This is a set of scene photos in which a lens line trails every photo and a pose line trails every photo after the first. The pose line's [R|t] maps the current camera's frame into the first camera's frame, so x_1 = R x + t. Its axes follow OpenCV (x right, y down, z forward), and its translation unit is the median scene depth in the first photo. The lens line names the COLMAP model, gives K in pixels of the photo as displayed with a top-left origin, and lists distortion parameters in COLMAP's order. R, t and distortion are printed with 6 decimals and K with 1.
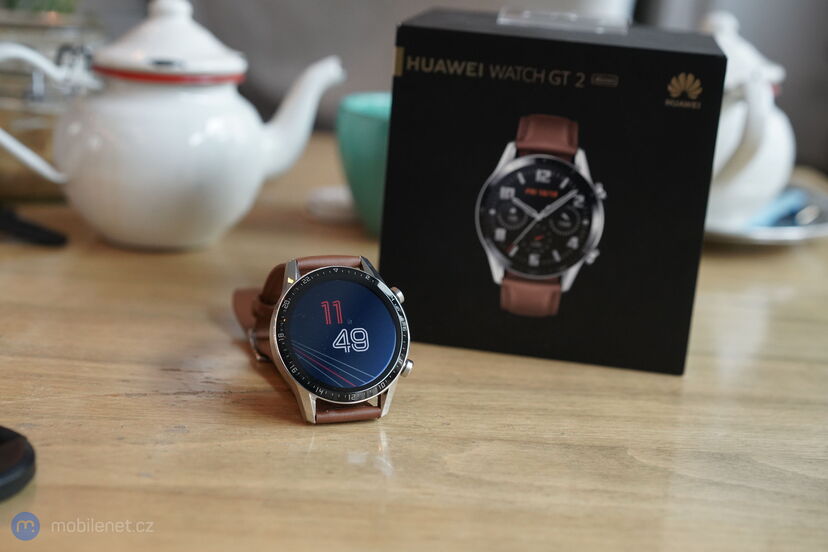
lens RADIAL K [[1354.8, 0, 414.5], [0, 1354.8, 276.1], [0, 0, 1]] dist [-0.077535, 0.000000]
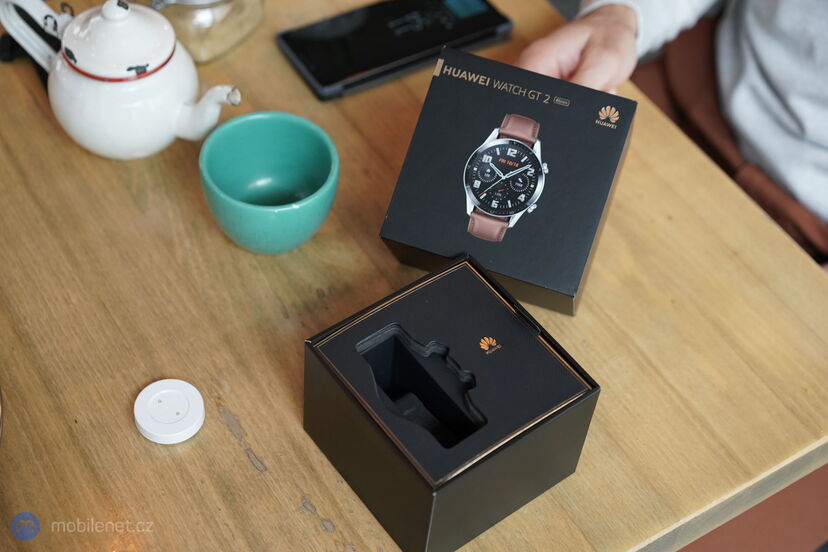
lens RADIAL K [[1354.8, 0, 413.8], [0, 1354.8, 275.5], [0, 0, 1]] dist [-0.077535, 0.000000]
pose [[0.982391, 0.169632, 0.078313, -0.115875], [-0.172967, 0.984197, 0.037921, 0.027207], [-0.070643, -0.050799, 0.996207, -0.568744]]
